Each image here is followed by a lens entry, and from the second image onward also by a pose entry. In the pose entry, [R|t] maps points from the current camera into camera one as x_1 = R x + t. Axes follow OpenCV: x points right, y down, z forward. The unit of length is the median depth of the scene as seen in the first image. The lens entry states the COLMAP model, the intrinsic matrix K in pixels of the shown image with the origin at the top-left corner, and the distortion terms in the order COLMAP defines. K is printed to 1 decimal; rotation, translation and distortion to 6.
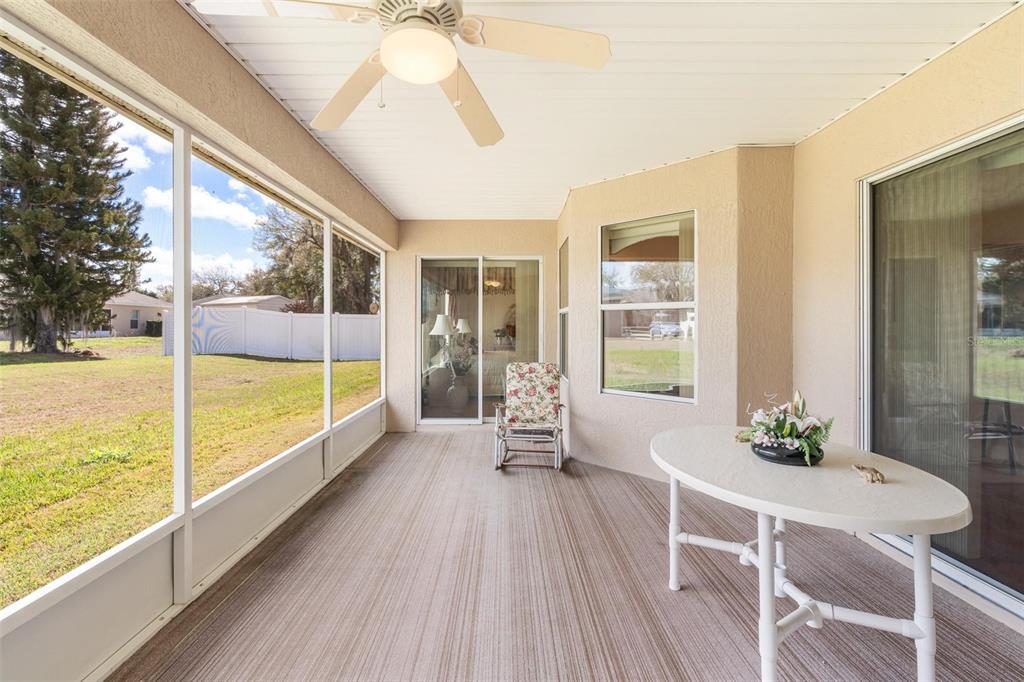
lens RADIAL K [[462.2, 0, 505.3], [0, 462.2, 336.3], [0, 0, 1]] dist [0.000452, 0.000479]
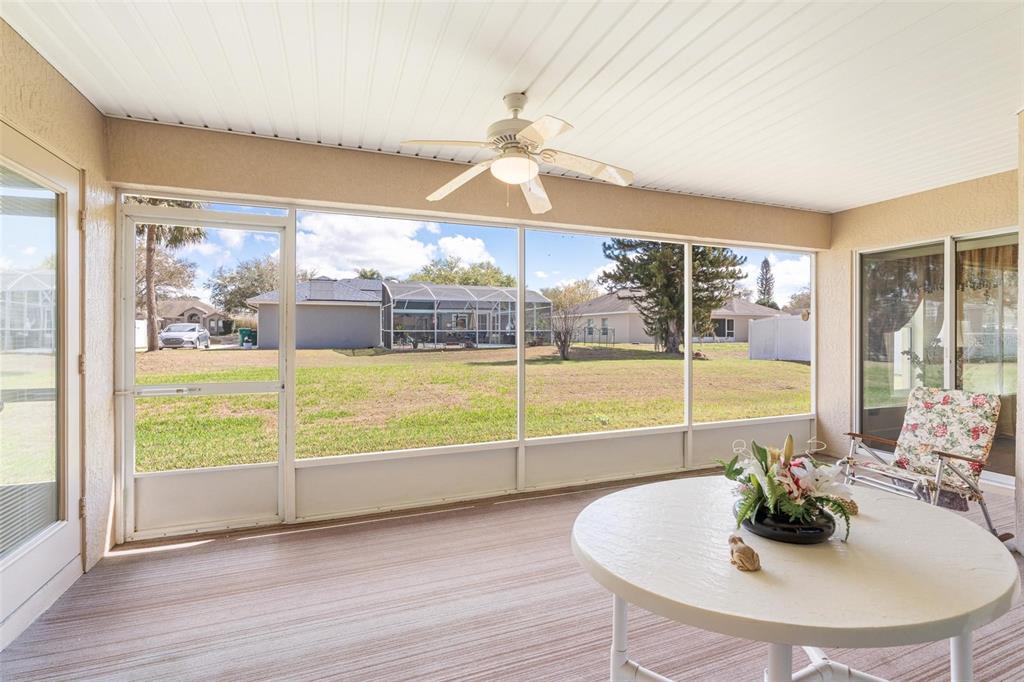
lens RADIAL K [[462.2, 0, 505.3], [0, 462.2, 336.3], [0, 0, 1]] dist [0.000452, 0.000479]
pose [[0.362342, 0.003269, -0.932039, 0.343917], [-0.015660, 0.999874, -0.002582, -0.007389], [0.931914, 0.015531, 0.362348, 0.100929]]
